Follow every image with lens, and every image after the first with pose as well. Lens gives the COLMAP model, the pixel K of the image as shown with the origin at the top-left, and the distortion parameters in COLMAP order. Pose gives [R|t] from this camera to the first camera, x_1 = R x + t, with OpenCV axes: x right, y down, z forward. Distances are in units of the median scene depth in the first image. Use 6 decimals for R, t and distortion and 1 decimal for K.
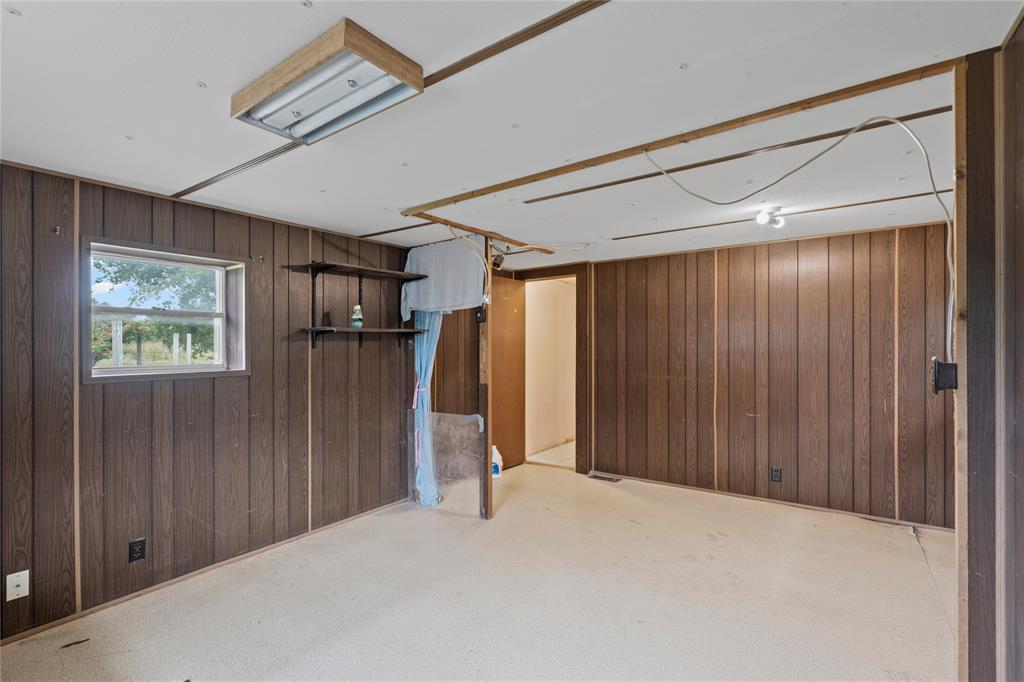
lens RADIAL K [[471.4, 0, 512.6], [0, 471.4, 326.7], [0, 0, 1]] dist [-0.006347, 0.000526]
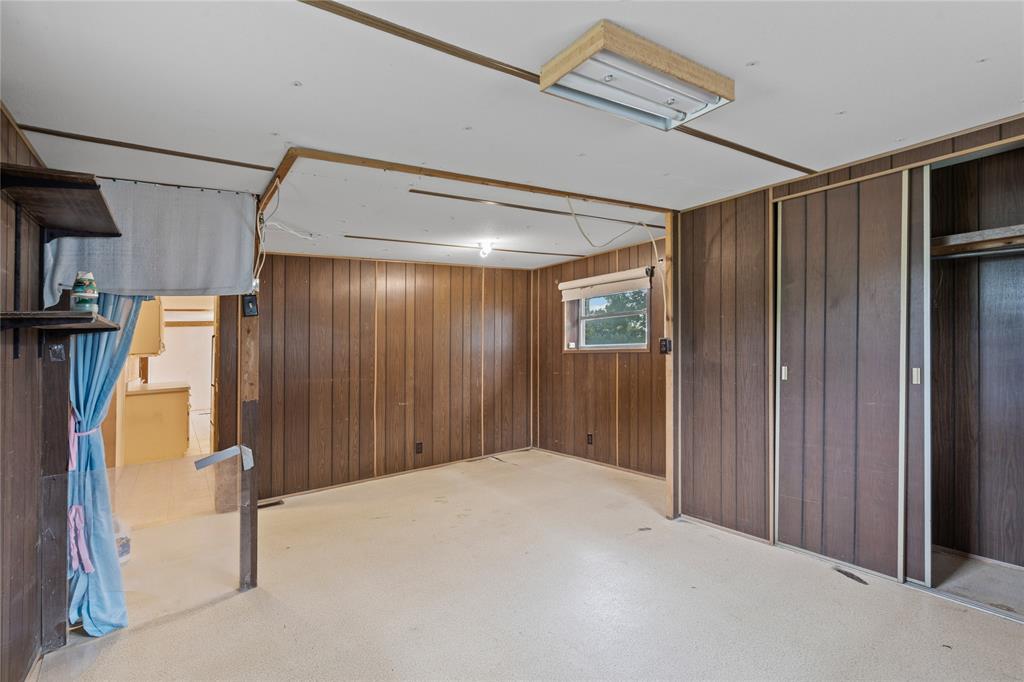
lens RADIAL K [[471.4, 0, 509.4], [0, 471.4, 333.9], [0, 0, 1]] dist [-0.006347, 0.000526]
pose [[0.352743, 0.007976, 0.935686, -0.537486], [0.004052, 0.999941, -0.010051, 0.023662], [-0.935711, 0.007337, 0.352690, 0.332243]]
